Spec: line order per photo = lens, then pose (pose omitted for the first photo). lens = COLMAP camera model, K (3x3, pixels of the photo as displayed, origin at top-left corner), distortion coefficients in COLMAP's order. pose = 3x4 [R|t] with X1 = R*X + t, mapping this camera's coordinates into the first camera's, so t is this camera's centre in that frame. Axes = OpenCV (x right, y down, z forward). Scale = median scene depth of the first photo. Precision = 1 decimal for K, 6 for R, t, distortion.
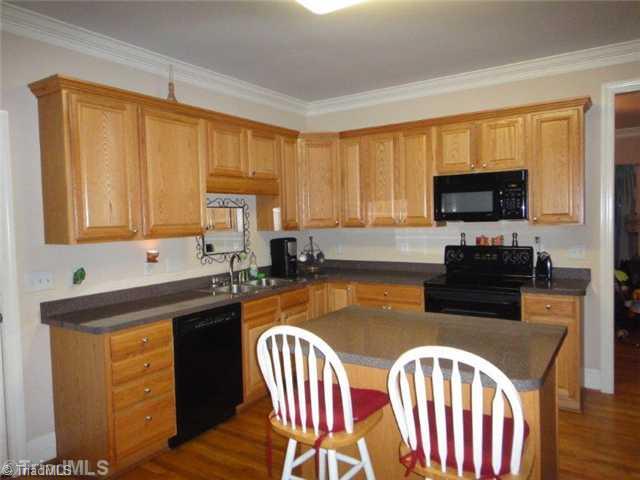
lens RADIAL K [[430.7, 0, 320.0], [0, 430.7, 240.0], [0, 0, 1]] dist [-0.090890, 0.000010]
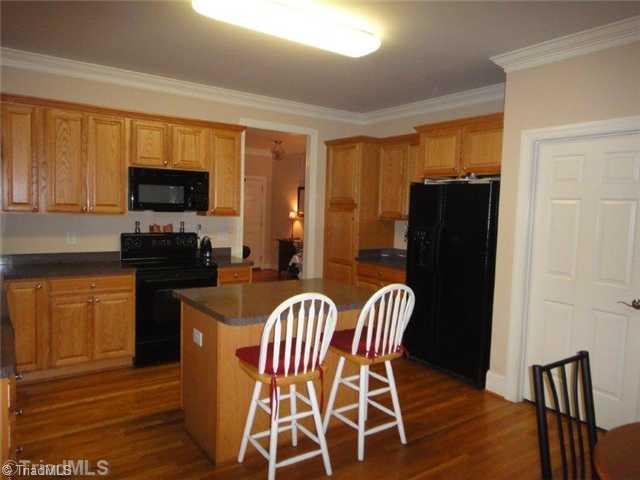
lens RADIAL K [[460.2, 0, 320.0], [0, 460.2, 240.0], [0, 0, 1]] dist [0.011064, 0.001382]
pose [[0.320821, -0.034155, 0.946524, -0.661154], [0.011984, 0.999416, 0.032001, -0.001374], [-0.947064, 0.001076, 0.321043, 0.203547]]
